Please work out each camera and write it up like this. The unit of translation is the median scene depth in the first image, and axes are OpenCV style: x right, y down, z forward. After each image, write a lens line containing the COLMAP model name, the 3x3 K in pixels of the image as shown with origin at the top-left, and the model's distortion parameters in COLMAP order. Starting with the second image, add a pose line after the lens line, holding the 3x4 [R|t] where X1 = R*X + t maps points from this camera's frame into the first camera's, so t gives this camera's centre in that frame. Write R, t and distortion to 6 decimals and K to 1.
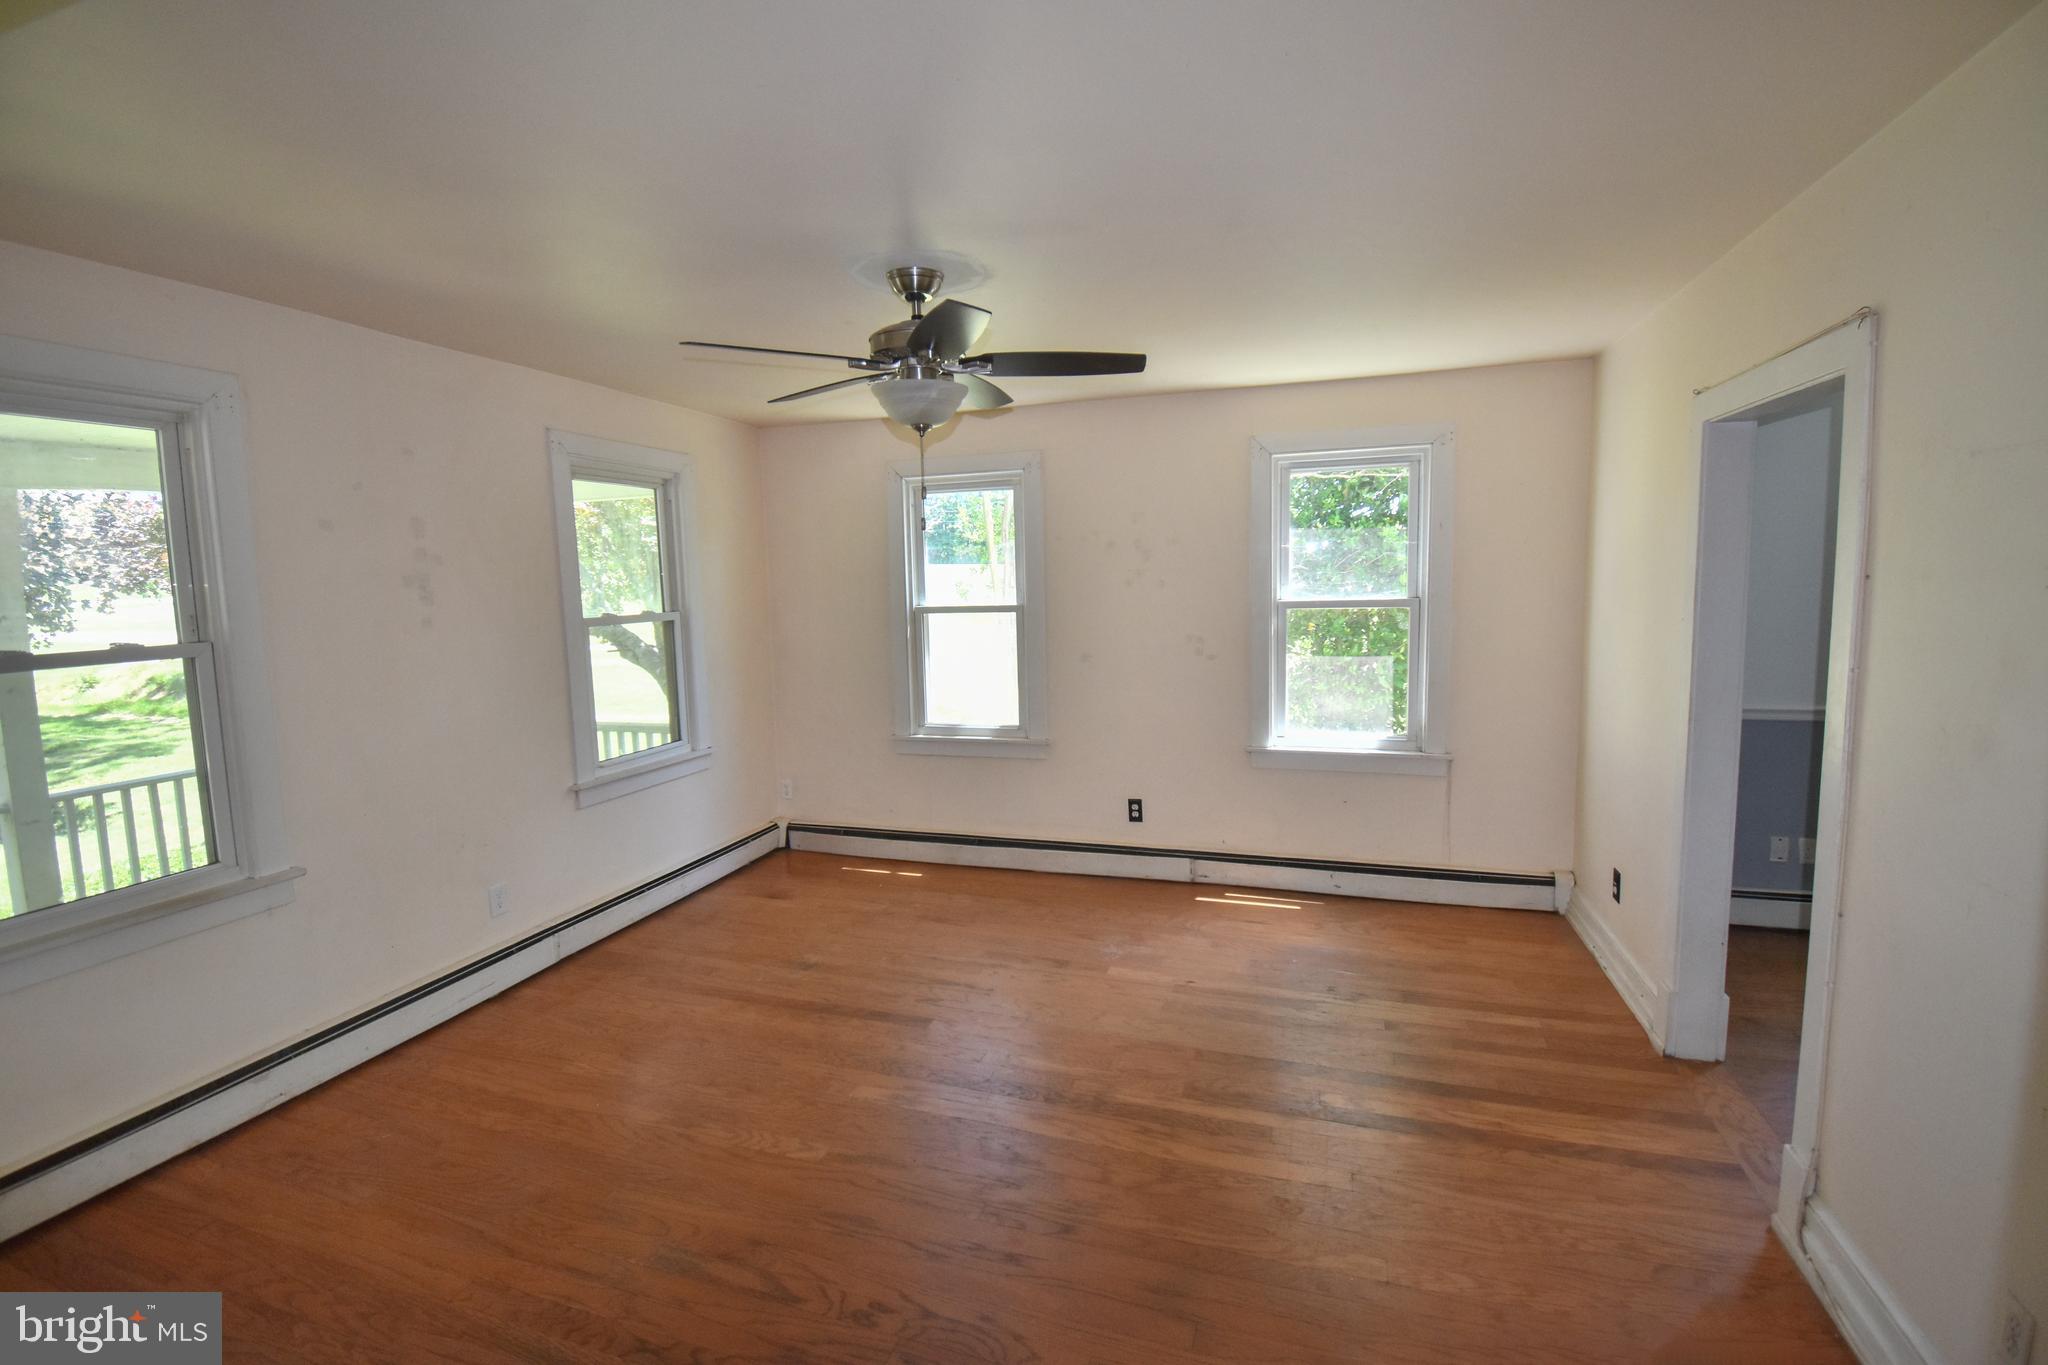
lens RADIAL K [[900.5, 0, 1030.2], [0, 900.5, 672.3], [0, 0, 1]] dist [-0.021468, -0.003934]
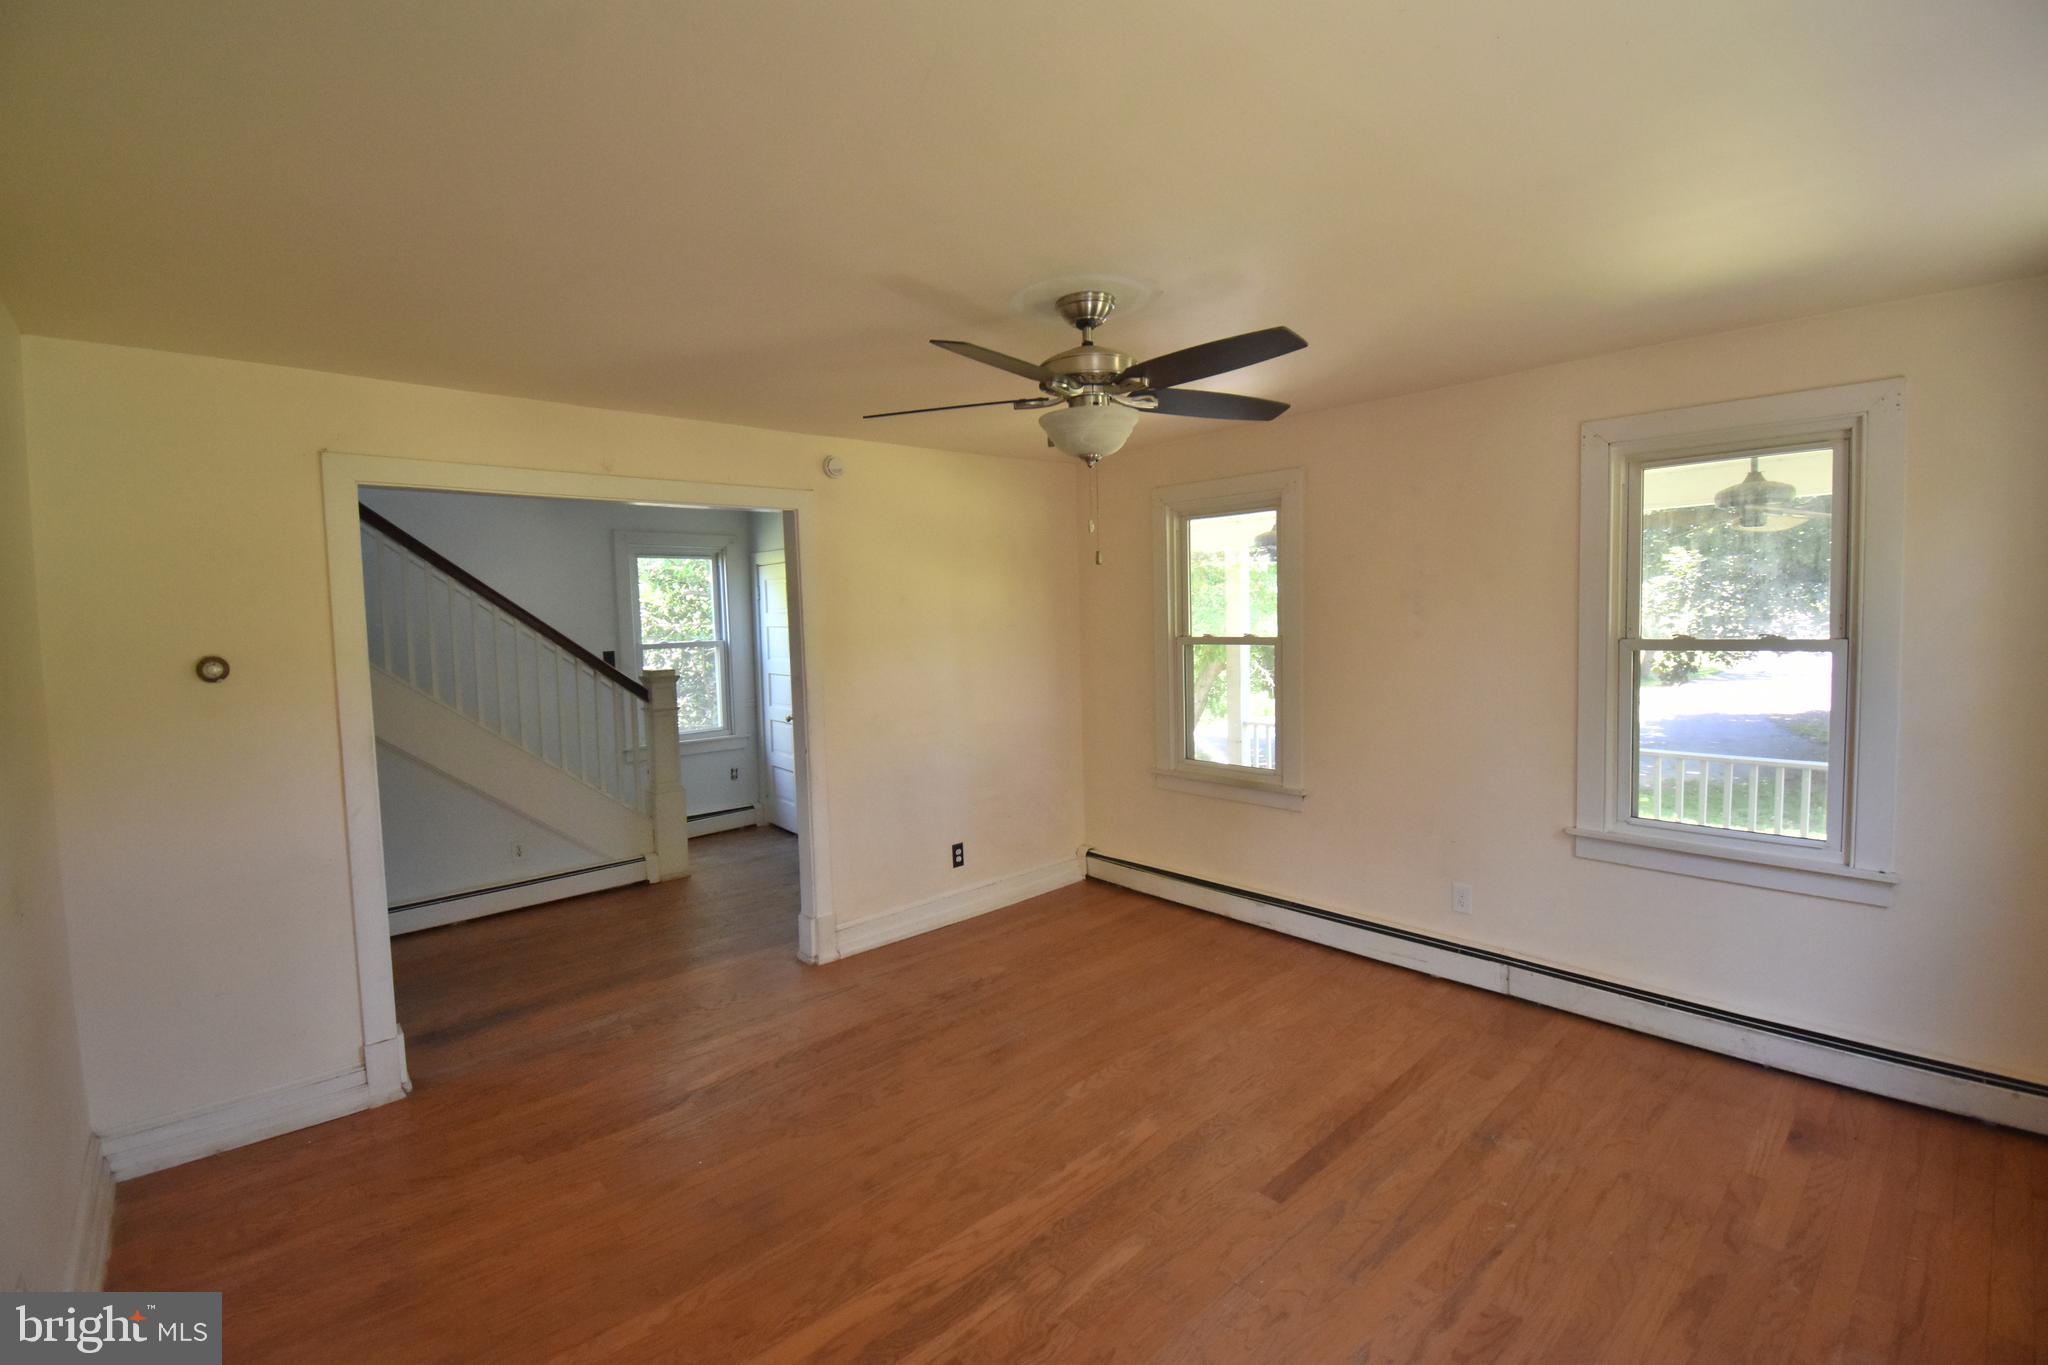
lens RADIAL K [[900.5, 0, 1034.1], [0, 900.5, 676.9], [0, 0, 1]] dist [-0.021468, -0.003934]
pose [[-0.498510, 0.096156, -0.861535, 0.699419], [-0.055757, 0.988215, 0.142557, -0.163511], [0.865089, 0.119102, -0.487274, 1.347409]]
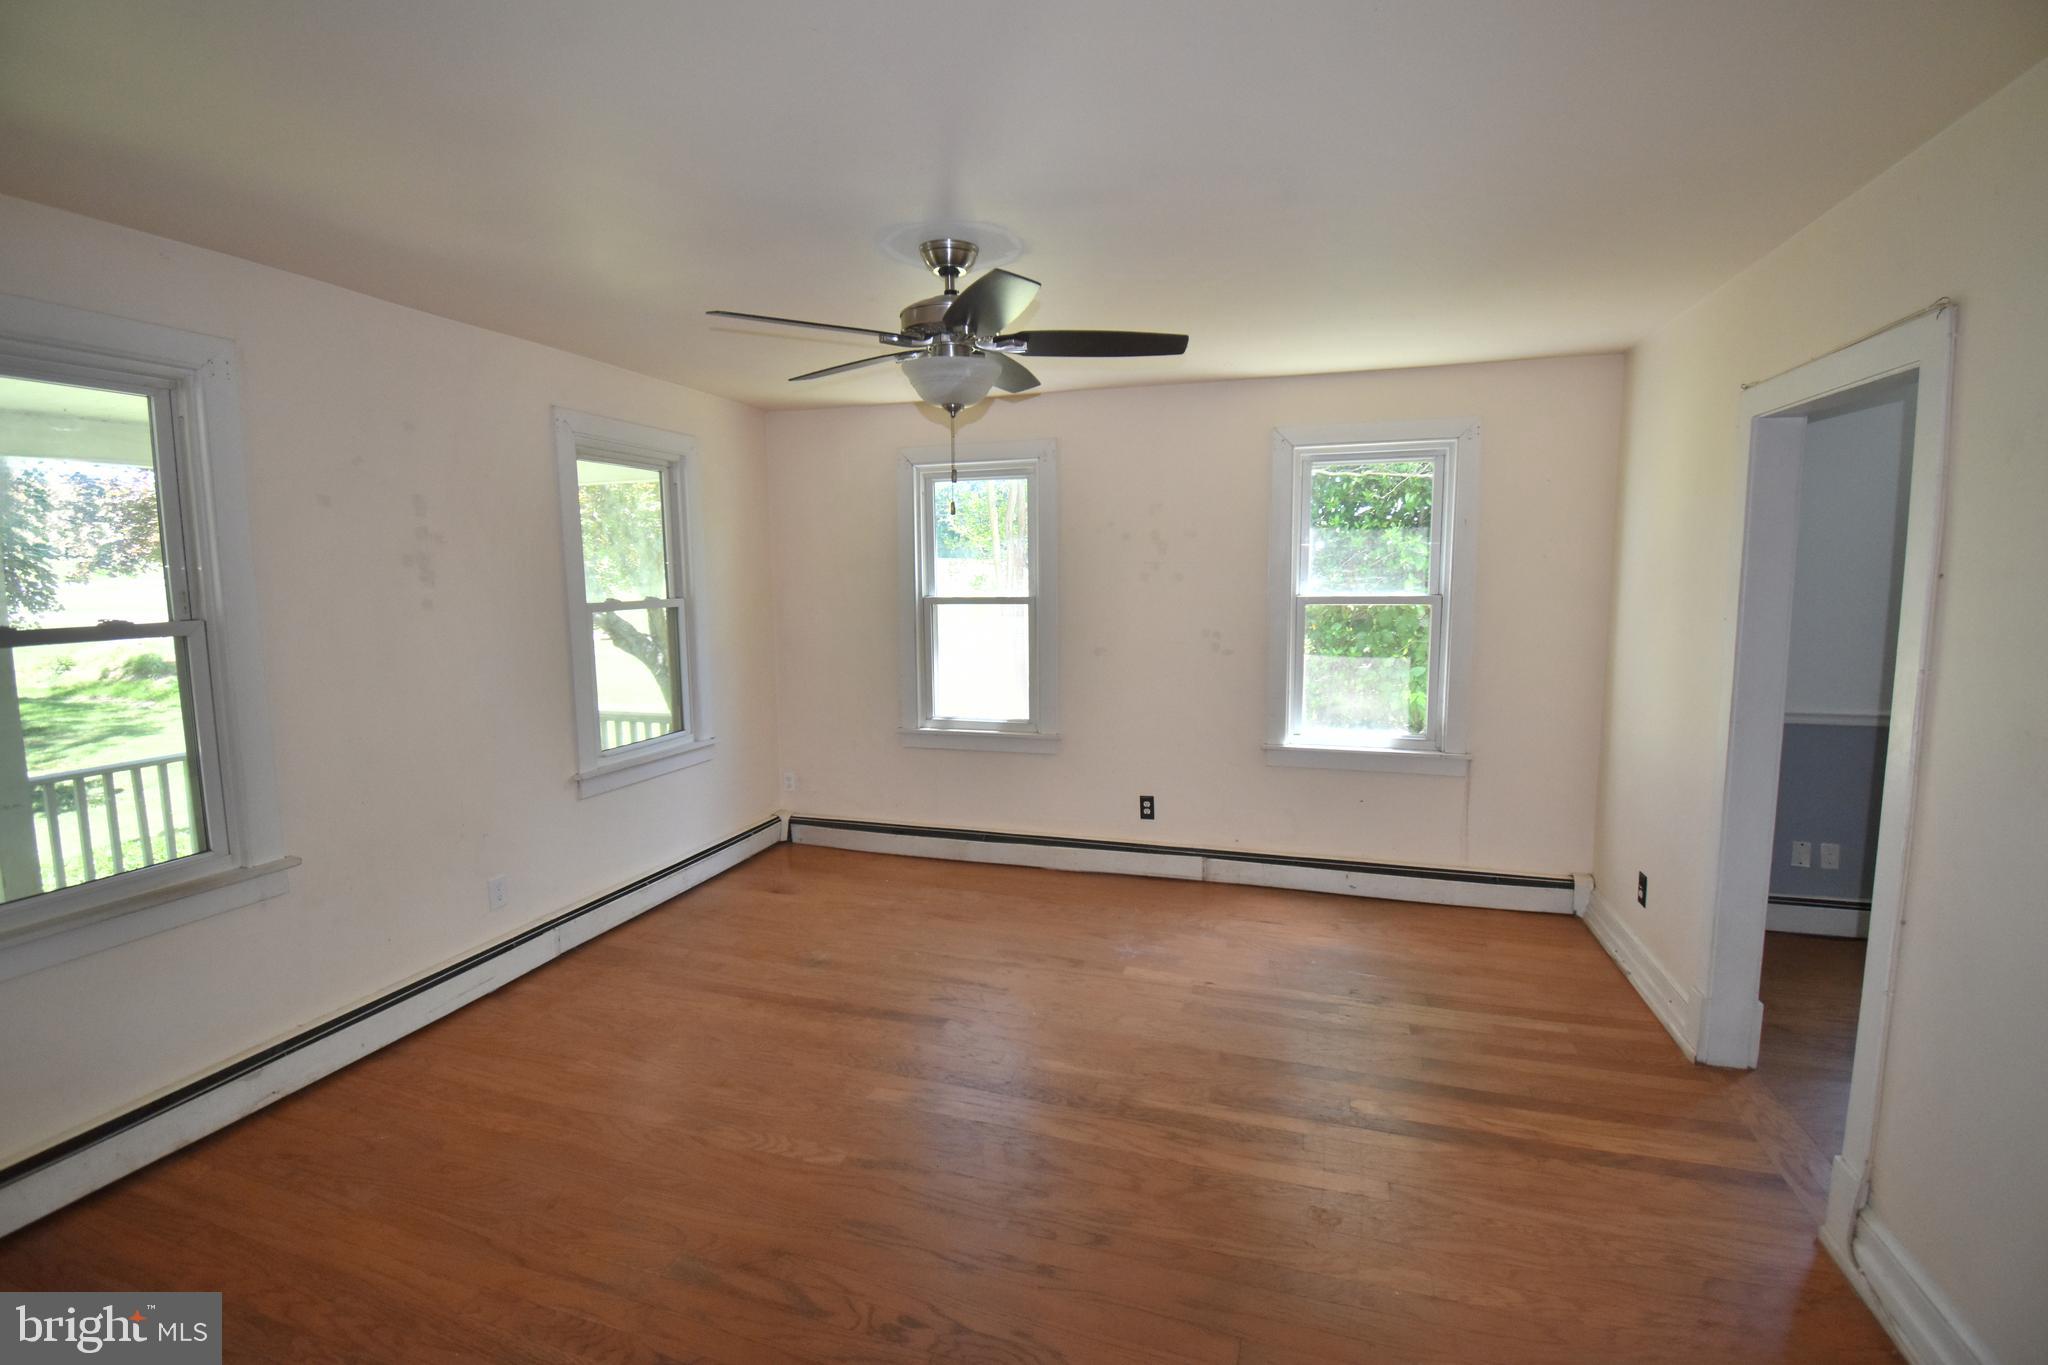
lens RADIAL K [[900.5, 0, 1029.0], [0, 900.5, 676.3], [0, 0, 1]] dist [-0.021468, -0.003934]
pose [[0.999812, 0.013795, 0.013606, -0.045992], [-0.013915, 0.999865, 0.008776, 0.005294], [-0.013483, -0.008964, 0.999869, 0.032320]]
